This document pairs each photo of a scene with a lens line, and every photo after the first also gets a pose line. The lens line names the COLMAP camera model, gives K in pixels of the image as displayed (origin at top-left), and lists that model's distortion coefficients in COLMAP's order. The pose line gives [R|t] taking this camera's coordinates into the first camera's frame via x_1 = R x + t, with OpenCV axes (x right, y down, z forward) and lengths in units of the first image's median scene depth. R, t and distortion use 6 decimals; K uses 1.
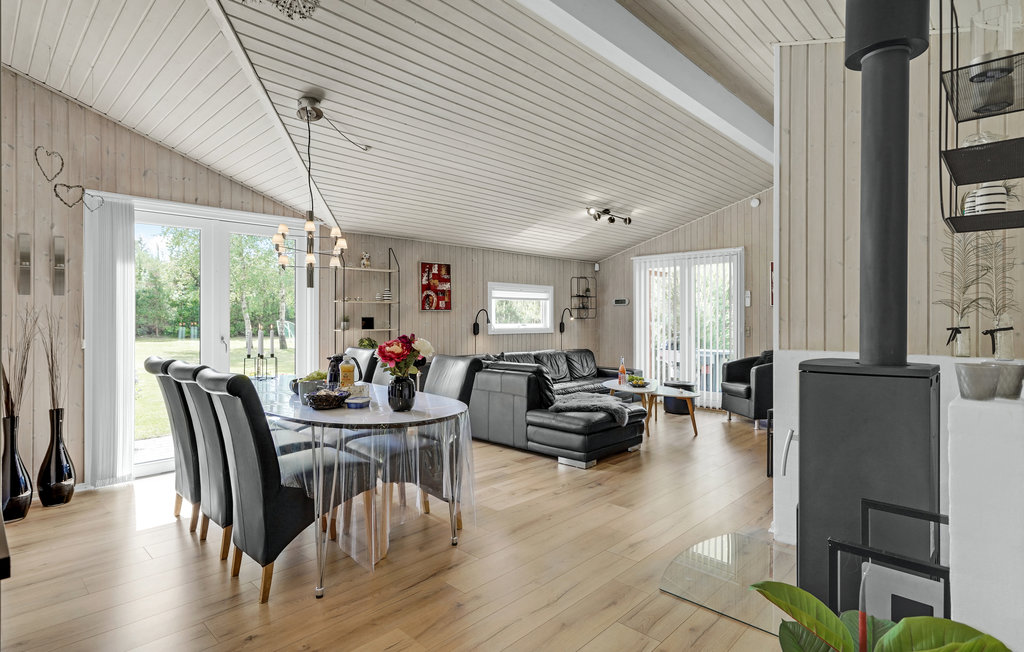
lens RADIAL K [[527.6, 0, 509.7], [0, 527.6, 317.5], [0, 0, 1]] dist [-0.002791, 0.000606]
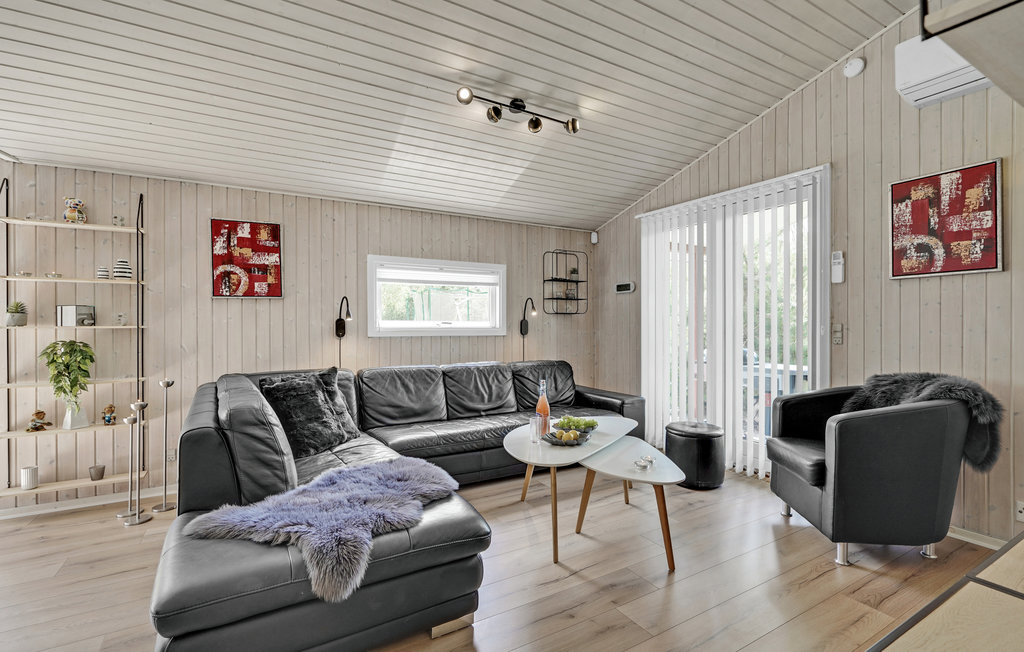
lens RADIAL K [[462.7, 0, 512.0], [0, 462.7, 326.0], [0, 0, 1]] dist [-0.000132, 0.000184]
pose [[0.961995, -0.000967, -0.273067, 0.316885], [0.002345, 0.999986, 0.004719, 0.019073], [0.273058, -0.005180, 0.961984, 0.573261]]
